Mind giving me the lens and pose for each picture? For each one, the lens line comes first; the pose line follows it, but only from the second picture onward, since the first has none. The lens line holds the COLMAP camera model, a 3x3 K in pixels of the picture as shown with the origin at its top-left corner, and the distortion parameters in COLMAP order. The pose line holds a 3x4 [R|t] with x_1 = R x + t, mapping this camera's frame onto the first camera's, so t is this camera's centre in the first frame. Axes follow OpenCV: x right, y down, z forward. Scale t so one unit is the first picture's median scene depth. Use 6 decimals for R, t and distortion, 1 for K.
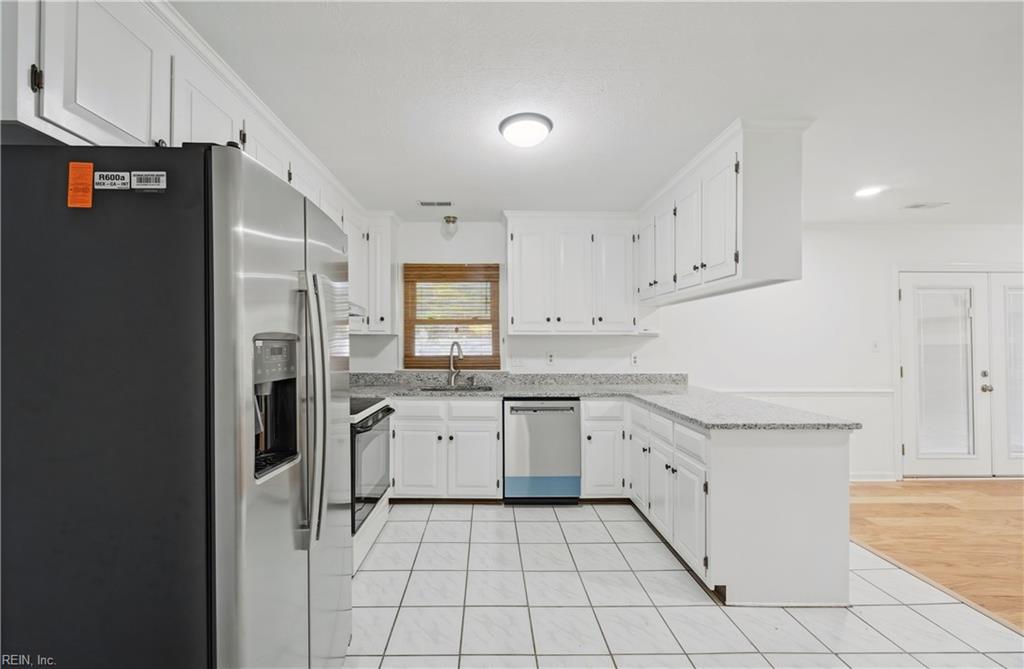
lens RADIAL K [[412.3, 0, 496.4], [0, 412.3, 334.3], [0, 0, 1]] dist [0.000274, 0.000080]
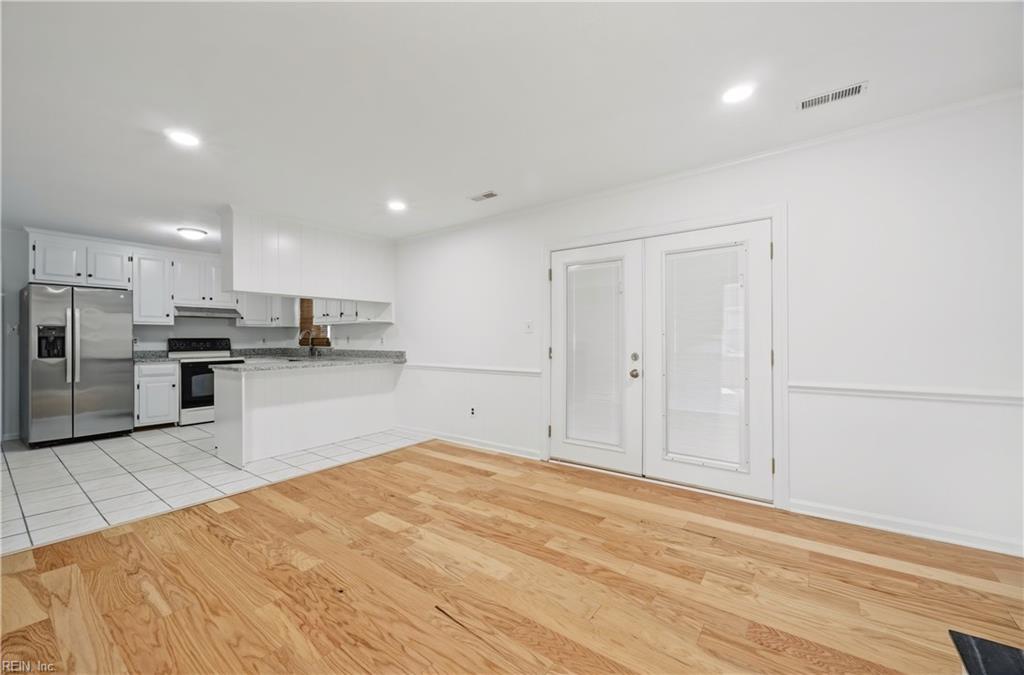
lens RADIAL K [[409.1, 0, 512.0], [0, 409.1, 337.5], [0, 0, 1]] dist [-0.000740, -0.000033]
pose [[0.787544, -0.007155, -0.616217, 1.621949], [0.016408, 0.999822, 0.009361, 0.046600], [0.616040, -0.017483, 0.787521, 0.182678]]
